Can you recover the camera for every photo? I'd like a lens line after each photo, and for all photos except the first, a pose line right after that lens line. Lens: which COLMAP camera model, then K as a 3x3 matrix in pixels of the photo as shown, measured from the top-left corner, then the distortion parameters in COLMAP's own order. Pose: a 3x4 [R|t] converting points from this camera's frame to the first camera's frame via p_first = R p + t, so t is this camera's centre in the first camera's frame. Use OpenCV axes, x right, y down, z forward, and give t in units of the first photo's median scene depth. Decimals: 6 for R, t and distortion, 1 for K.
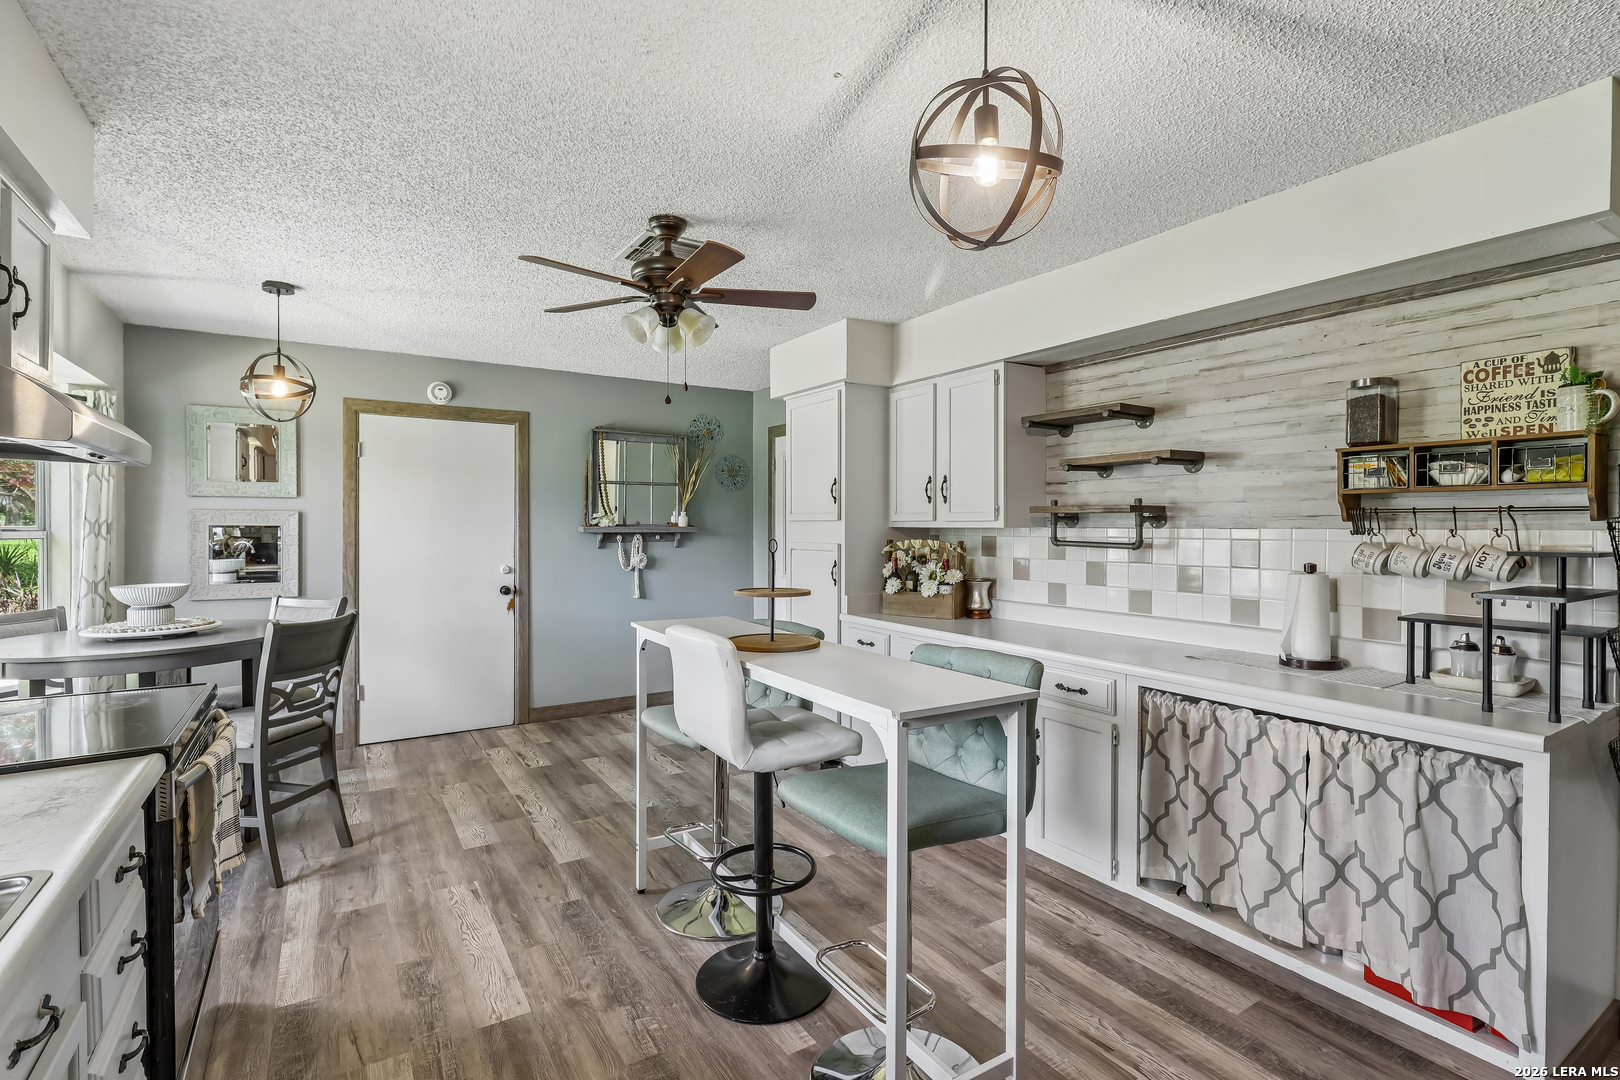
lens RADIAL K [[751.8, 0, 807.2], [0, 751.8, 534.0], [0, 0, 1]] dist [0.003305, -0.002001]
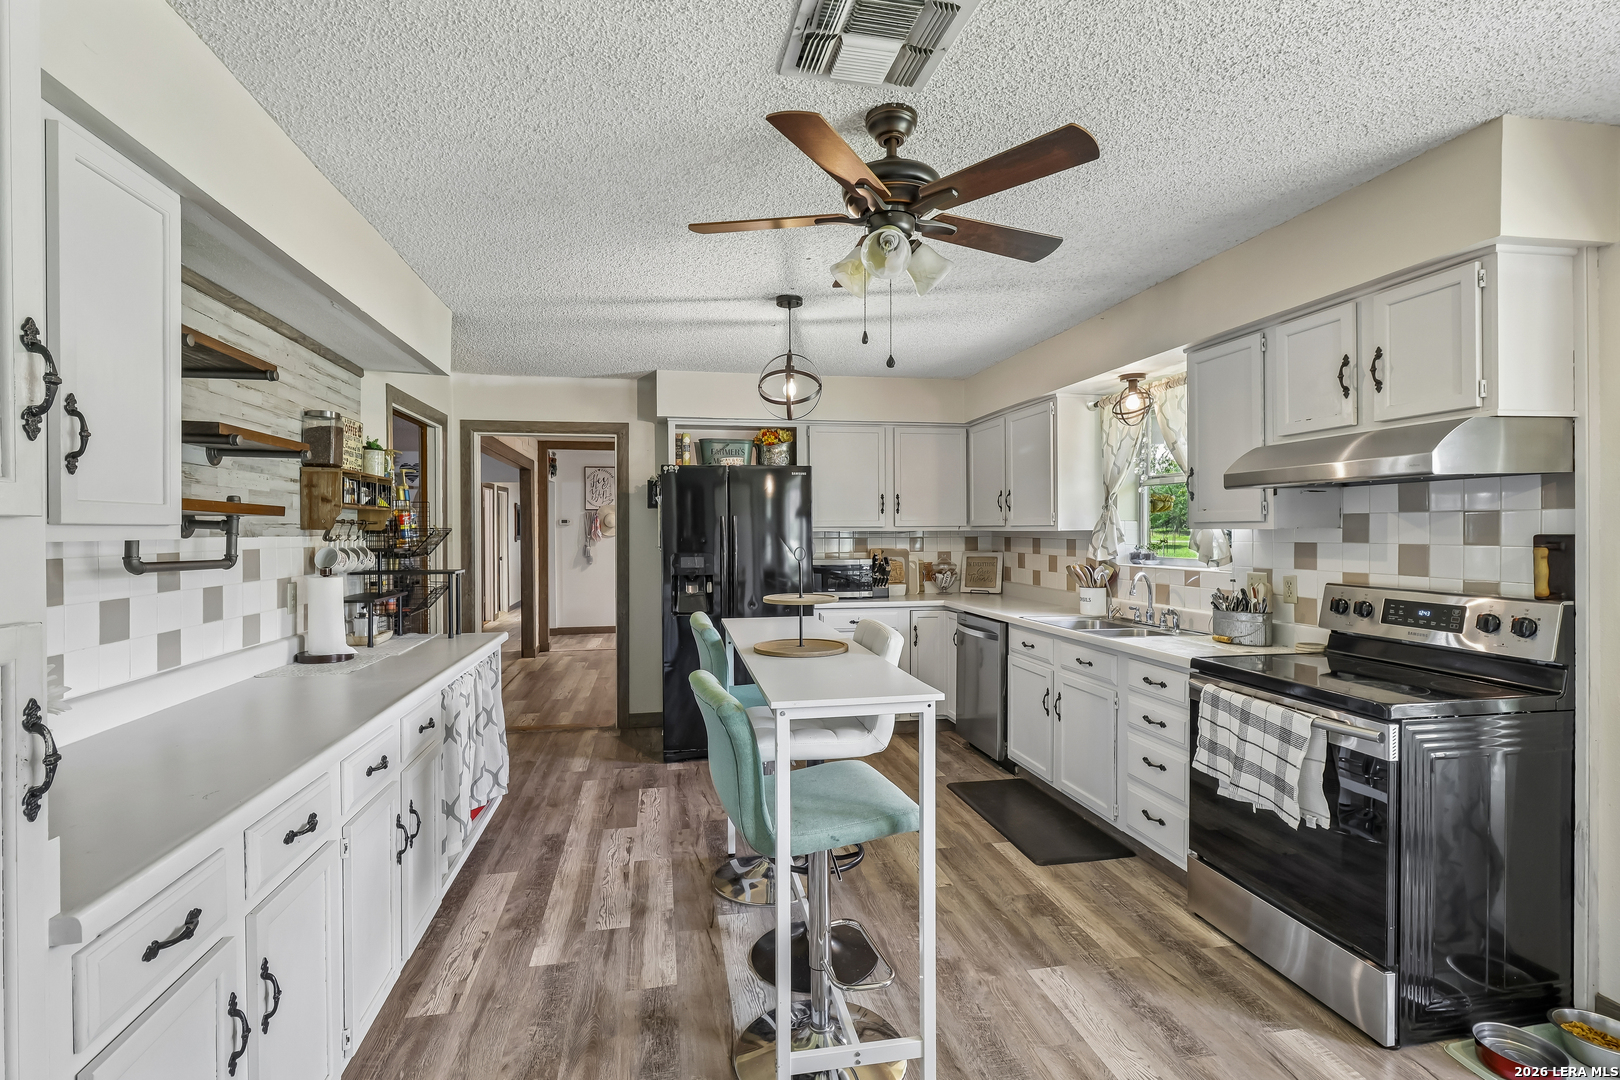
lens RADIAL K [[751.8, 0, 799.4], [0, 751.8, 542.0], [0, 0, 1]] dist [0.003305, -0.002001]
pose [[-0.926792, -0.006582, 0.375516, -0.218347], [0.002083, 0.999741, 0.022664, -0.010758], [-0.375568, 0.021787, -0.926539, 0.996790]]
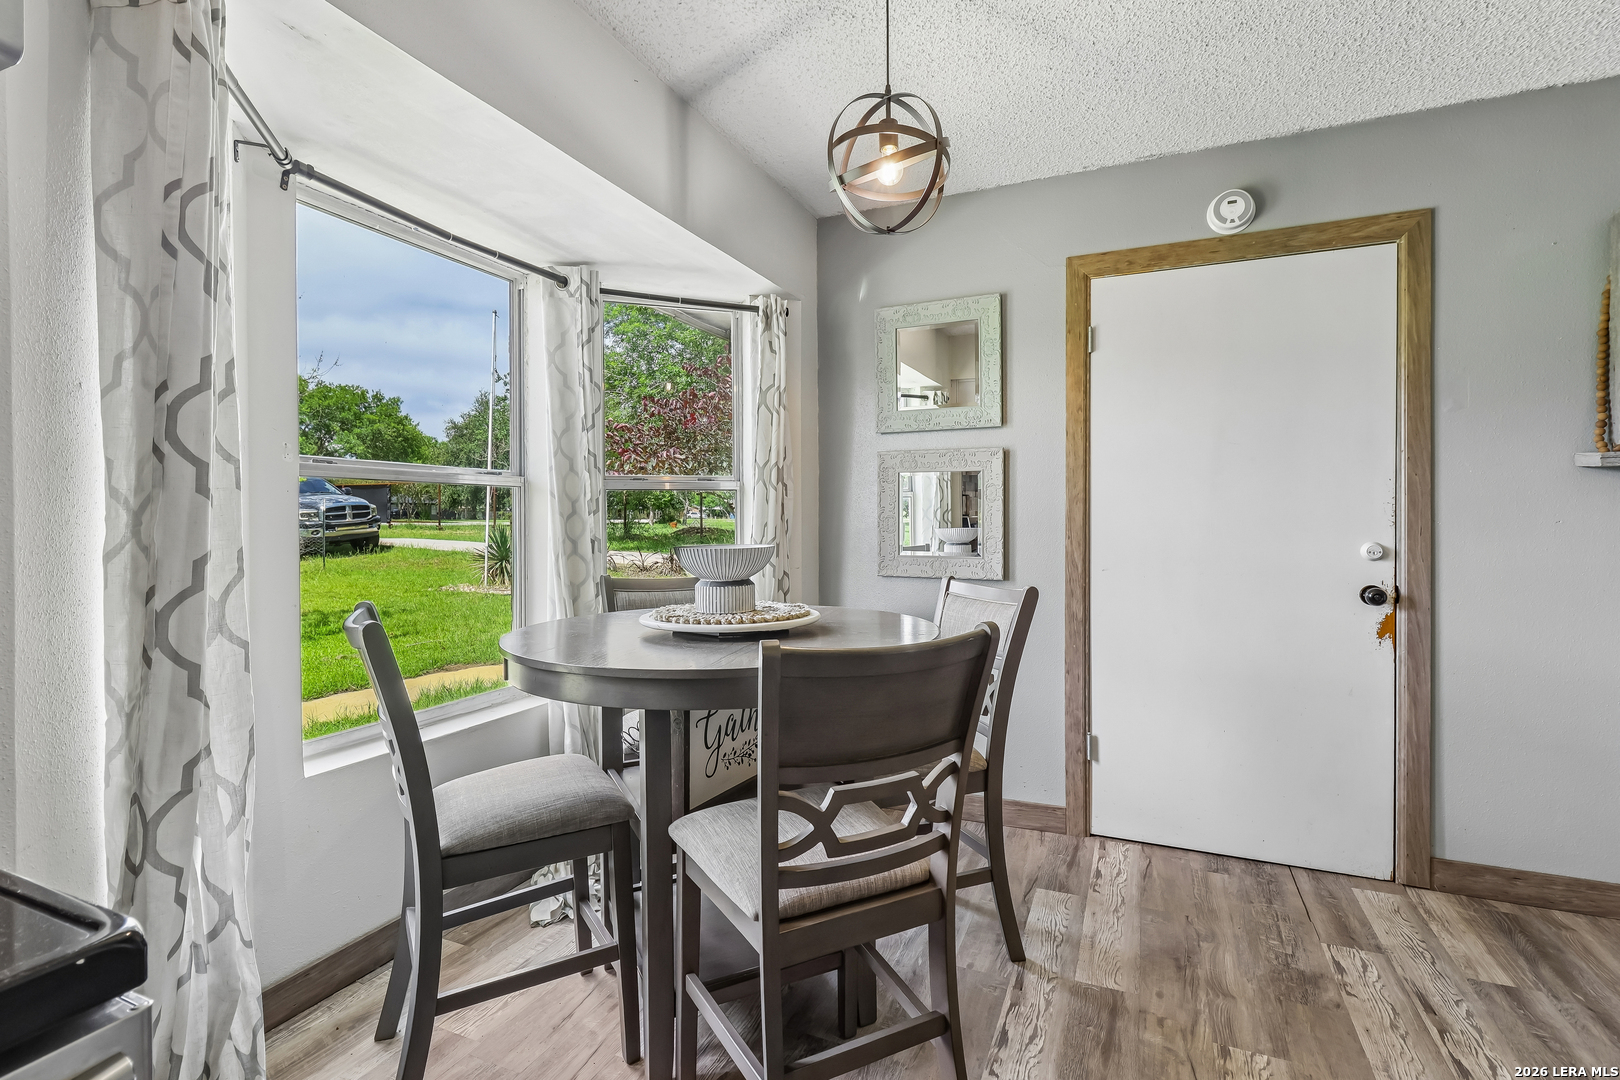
lens RADIAL K [[751.8, 0, 803.4], [0, 751.8, 522.7], [0, 0, 1]] dist [0.003305, -0.002001]
pose [[0.549209, 0.001513, -0.835684, -0.226123], [-0.002209, 0.999997, 0.000359, 0.033482], [0.835682, 0.001649, 0.549211, 0.491452]]
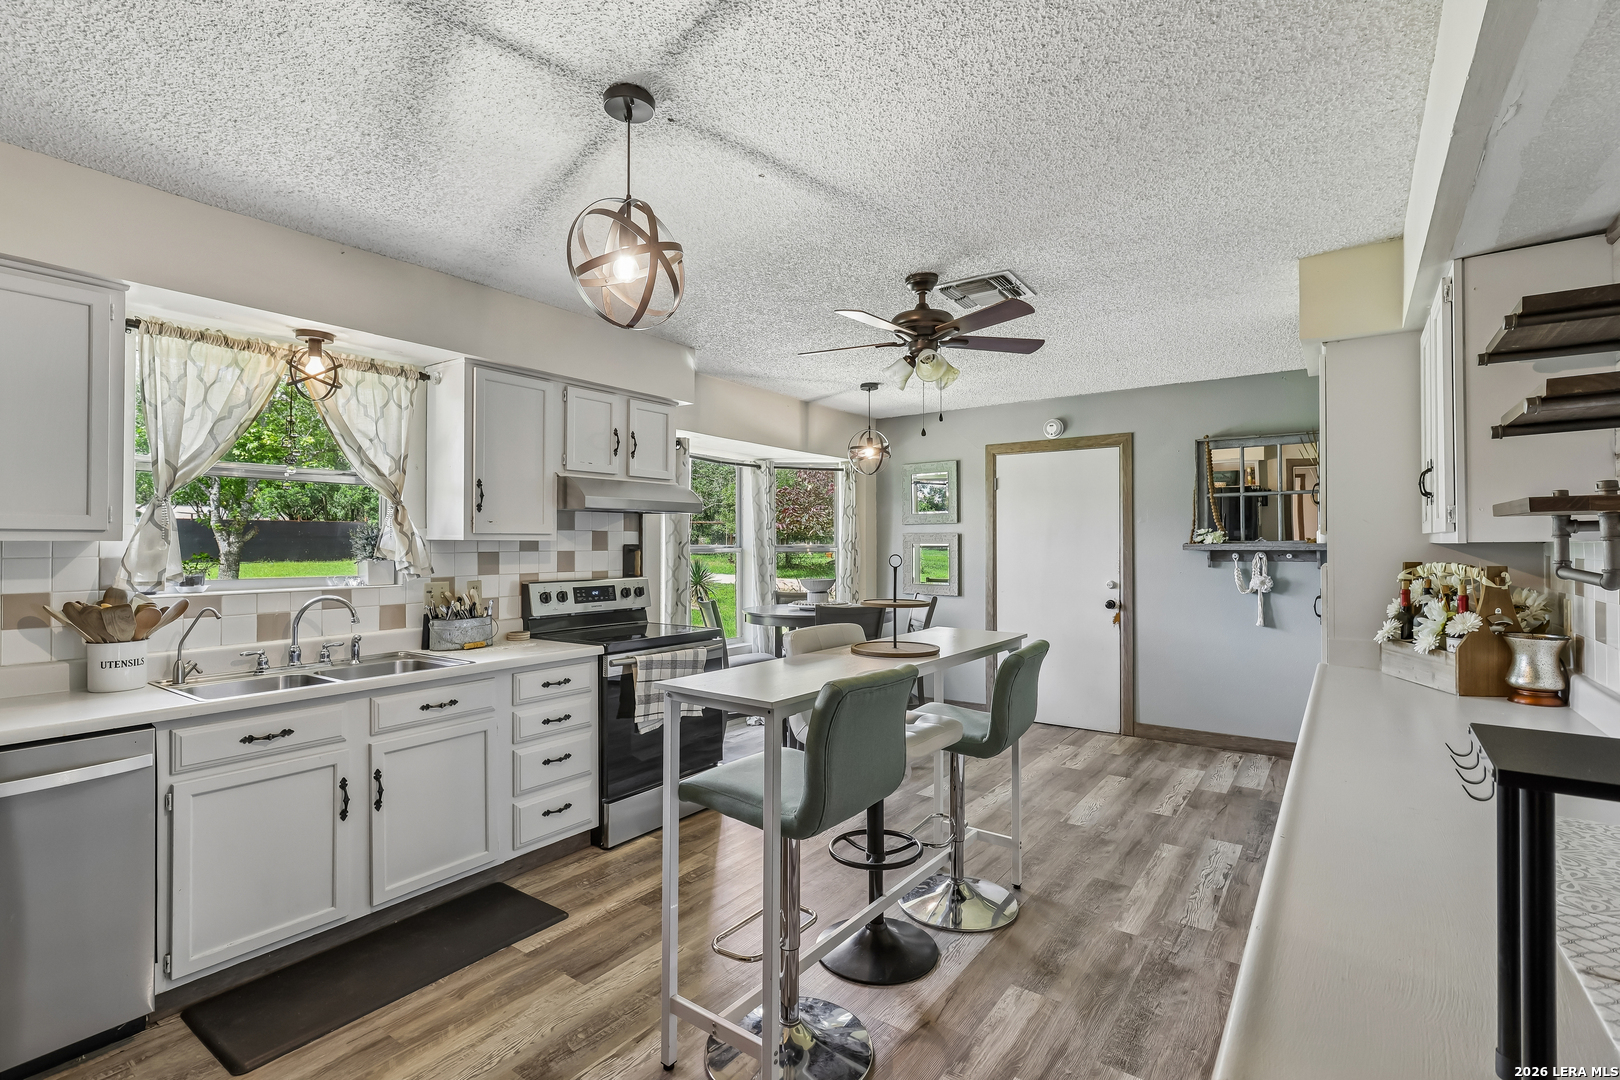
lens RADIAL K [[751.8, 0, 820.6], [0, 751.8, 536.6], [0, 0, 1]] dist [0.003305, -0.002001]
pose [[0.380488, -0.012164, -0.924706, 0.474966], [-0.007253, 0.999843, -0.016137, -0.000144], [0.924757, 0.012847, 0.380340, 0.246804]]
